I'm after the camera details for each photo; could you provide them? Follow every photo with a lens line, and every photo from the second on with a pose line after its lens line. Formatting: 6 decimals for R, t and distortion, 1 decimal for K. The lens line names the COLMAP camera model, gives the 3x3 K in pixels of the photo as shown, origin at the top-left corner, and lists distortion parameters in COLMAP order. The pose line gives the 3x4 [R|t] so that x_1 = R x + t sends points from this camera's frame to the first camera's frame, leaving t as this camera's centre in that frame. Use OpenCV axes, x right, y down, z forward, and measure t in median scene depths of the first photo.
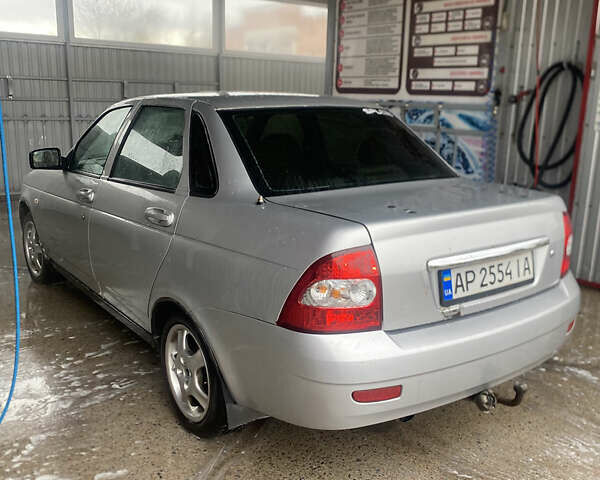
lens RADIAL K [[614.8, 0, 300.0], [0, 614.8, 240.0], [0, 0, 1]] dist [0.086712, -0.190656]
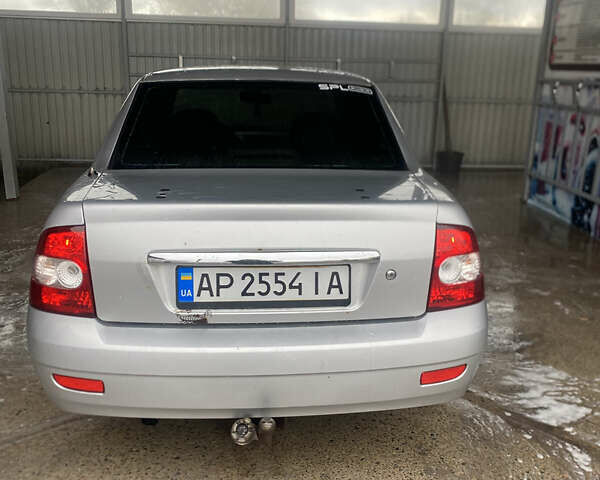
lens RADIAL K [[614.8, 0, 300.0], [0, 614.8, 240.0], [0, 0, 1]] dist [0.086712, -0.190656]
pose [[0.851936, 0.136194, -0.505625, 0.758085], [-0.121833, 0.990640, 0.061560, -0.058666], [0.509276, 0.009157, 0.860554, 0.313923]]
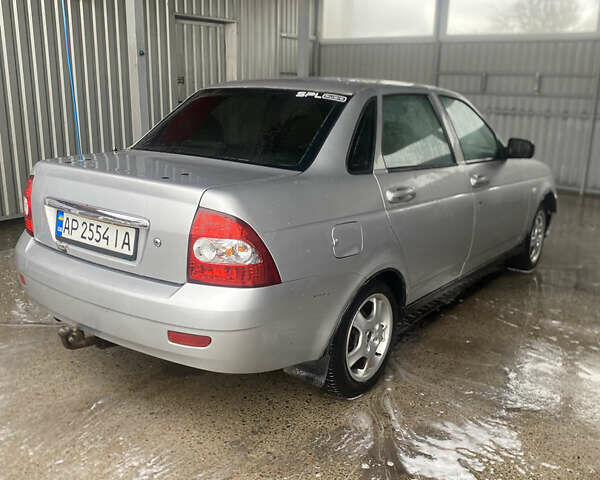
lens RADIAL K [[614.8, 0, 300.0], [0, 614.8, 240.0], [0, 0, 1]] dist [0.086712, -0.190656]
pose [[0.282567, 0.226426, -0.932141, 1.454337], [-0.236794, 0.958134, 0.160958, -0.197412], [0.929561, 0.175244, 0.324353, 0.987415]]
